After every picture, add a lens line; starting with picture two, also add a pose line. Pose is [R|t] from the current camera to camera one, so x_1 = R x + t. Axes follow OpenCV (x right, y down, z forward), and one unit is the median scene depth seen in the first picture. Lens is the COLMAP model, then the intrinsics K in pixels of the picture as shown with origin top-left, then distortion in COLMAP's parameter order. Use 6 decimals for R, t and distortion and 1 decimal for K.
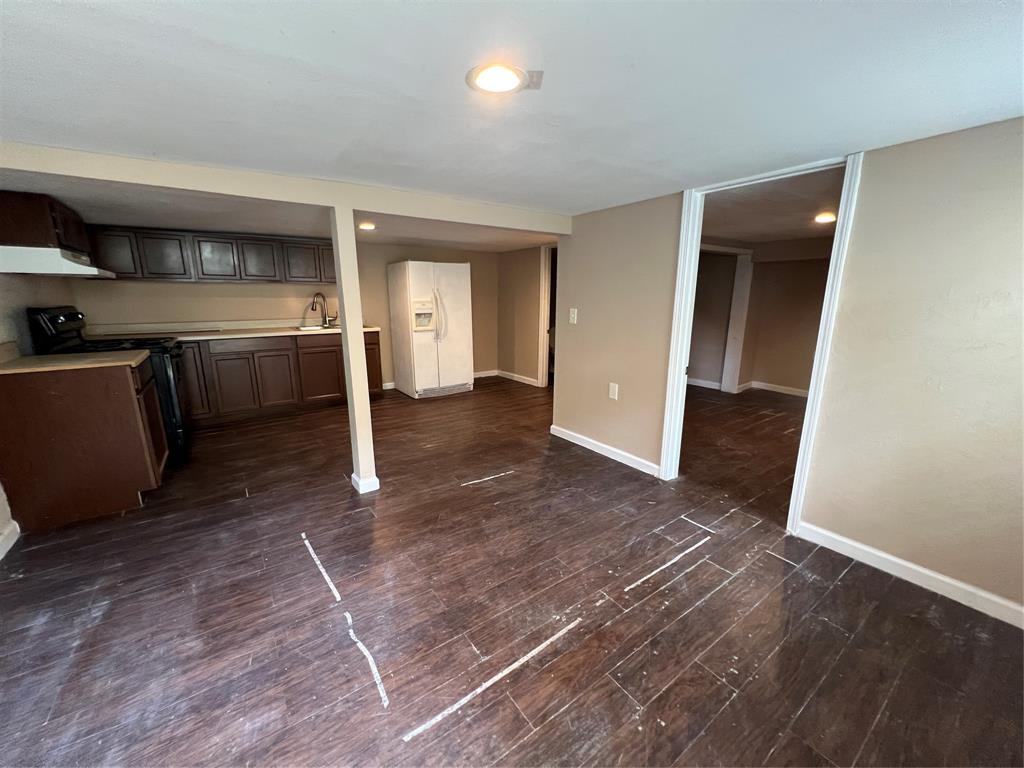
lens RADIAL K [[408.8, 0, 514.7], [0, 408.8, 388.5], [0, 0, 1]] dist [-0.002766, 0.000856]
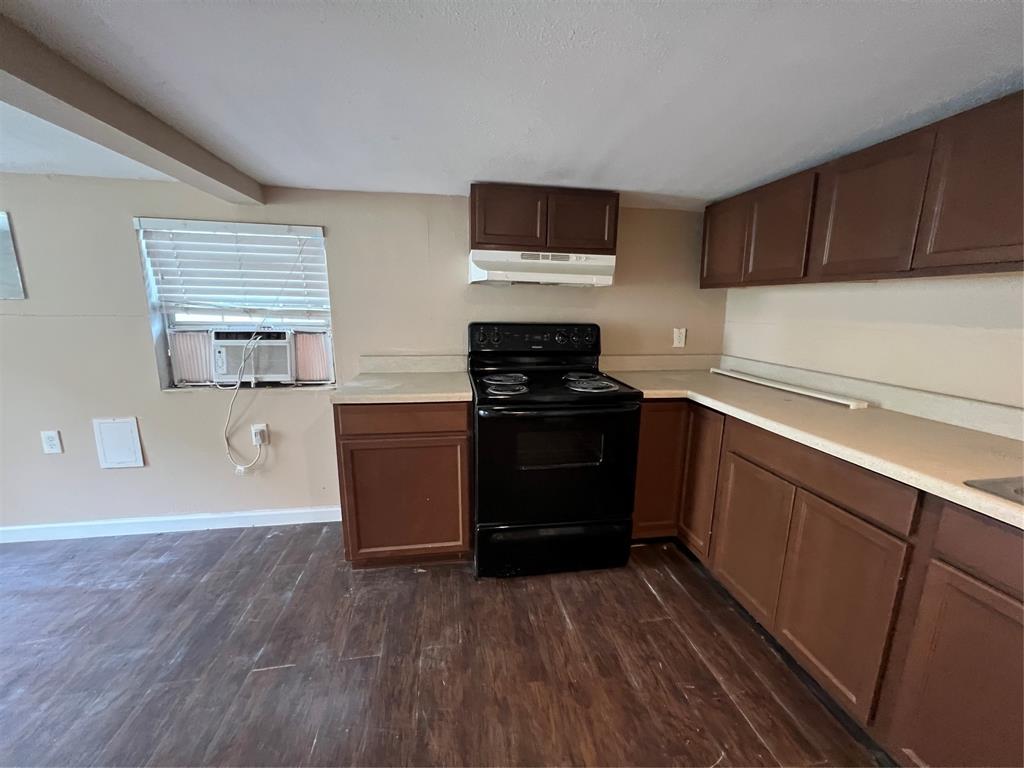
lens RADIAL K [[408.8, 0, 512.6], [0, 408.8, 387.6], [0, 0, 1]] dist [-0.002766, 0.000856]
pose [[-0.445270, 0.166454, -0.879788, -0.327597], [-0.217677, 0.932968, 0.286684, -0.271499], [0.868534, 0.319162, -0.379189, 1.168881]]
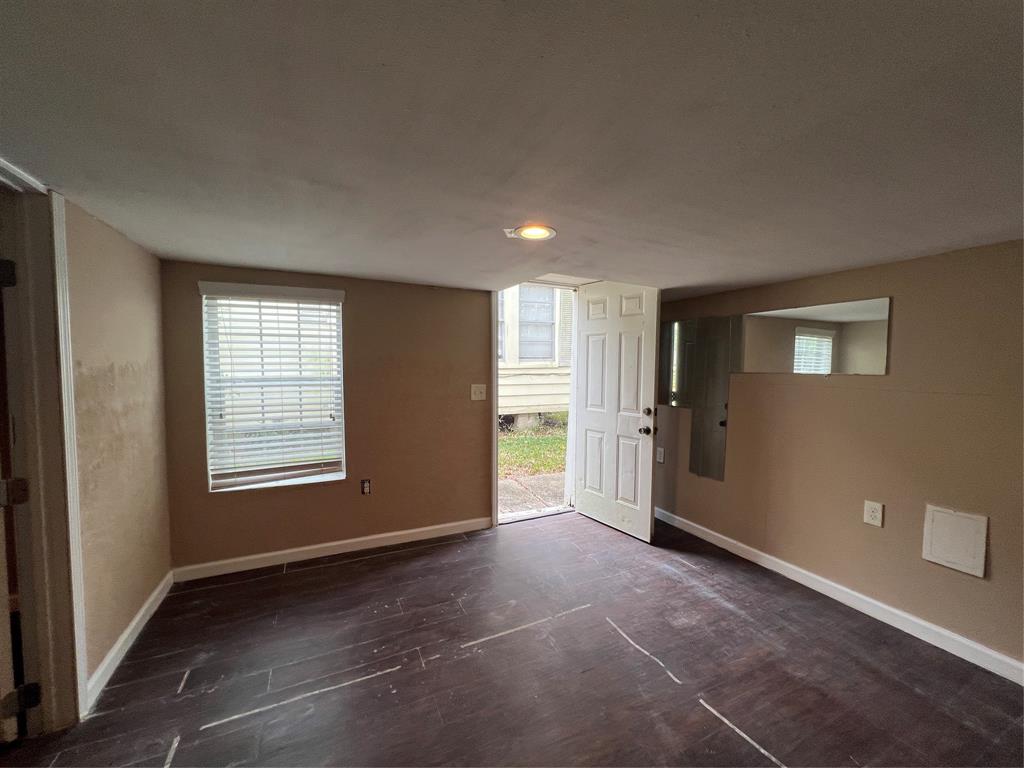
lens RADIAL K [[408.8, 0, 512.6], [0, 408.8, 388.8], [0, 0, 1]] dist [-0.002766, 0.000856]
pose [[-0.981939, -0.021001, 0.188029, -0.095953], [0.033289, 0.959139, 0.280971, -0.240373], [-0.186247, 0.282155, -0.941117, 0.975361]]
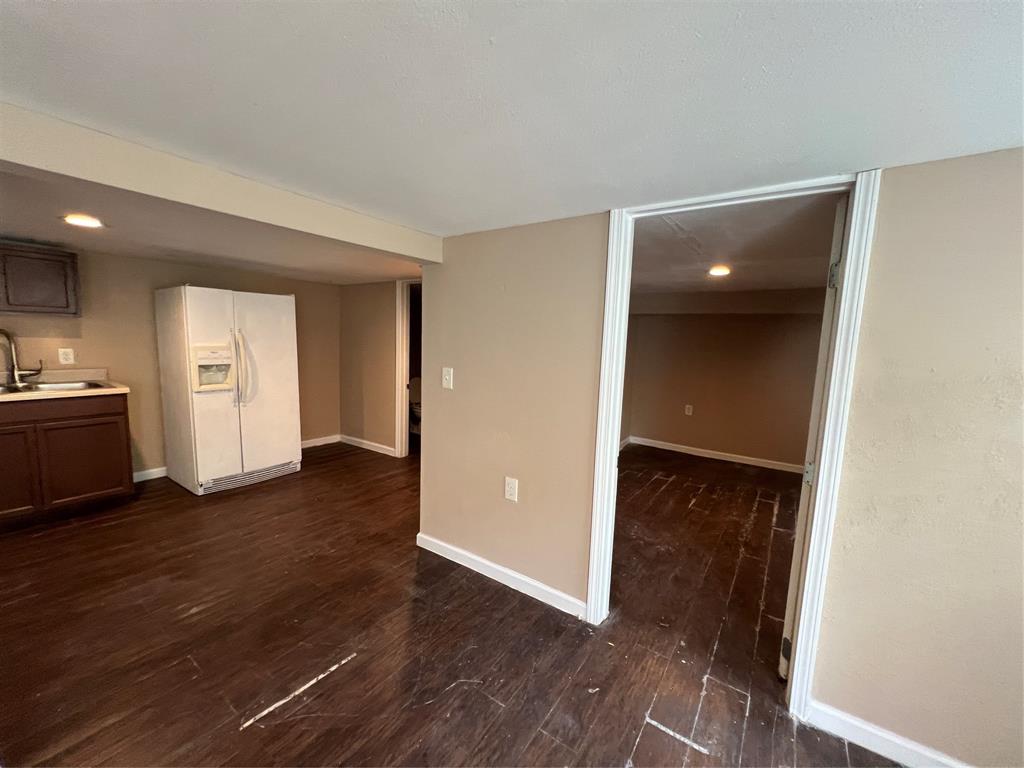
lens RADIAL K [[408.8, 0, 514.5], [0, 408.8, 387.8], [0, 0, 1]] dist [-0.002766, 0.000856]
pose [[0.941319, -0.011417, 0.337324, 0.017833], [0.044552, 0.994886, -0.090650, -0.101645], [-0.334564, 0.100359, 0.937014, 0.343859]]
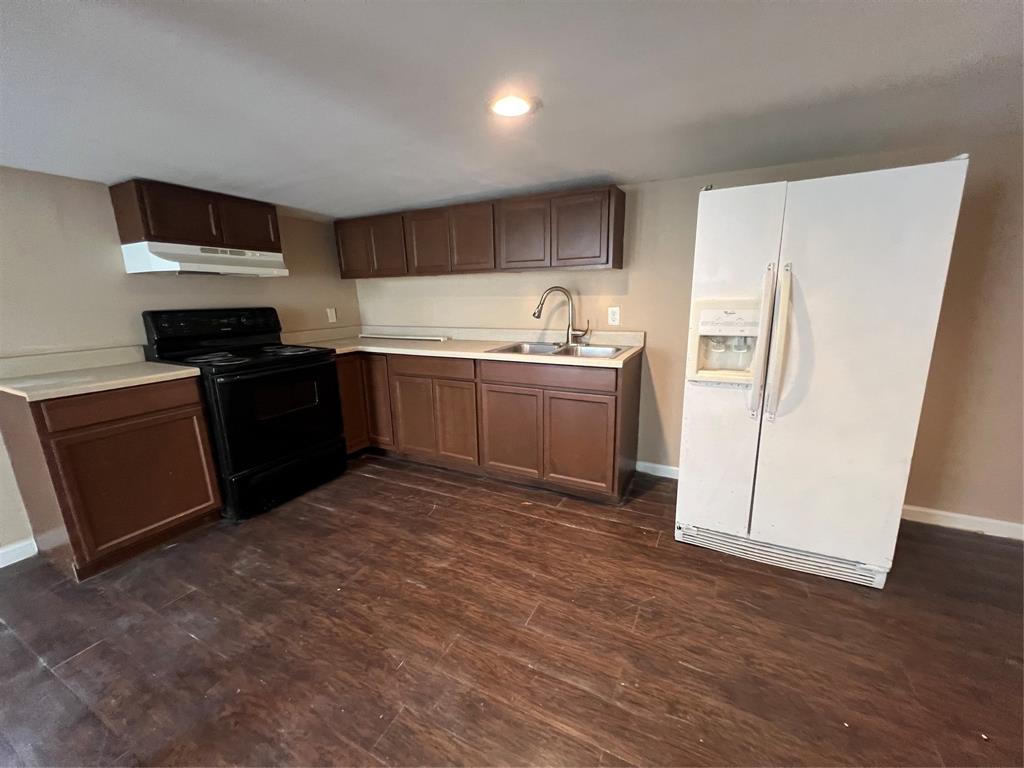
lens RADIAL K [[408.8, 0, 514.9], [0, 408.8, 387.3], [0, 0, 1]] dist [-0.002766, 0.000856]
pose [[0.457006, 0.185348, -0.869938, 0.020423], [-0.182776, 0.976744, 0.112086, -0.226106], [0.870482, 0.107779, 0.480255, 1.036079]]
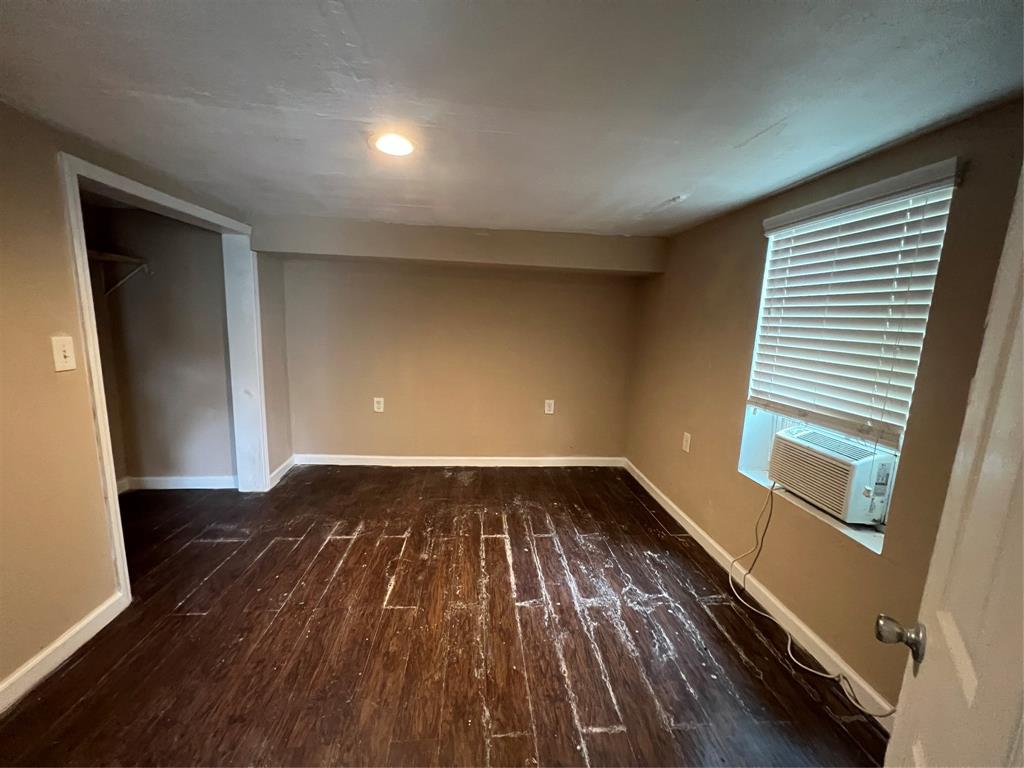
lens RADIAL K [[408.8, 0, 511.9], [0, 408.8, 385.3], [0, 0, 1]] dist [-0.002766, 0.000856]
pose [[0.507011, -0.121429, 0.853343, 0.450662], [0.156672, 0.986518, 0.047294, -0.176652], [-0.847581, 0.109717, 0.519200, 0.744608]]
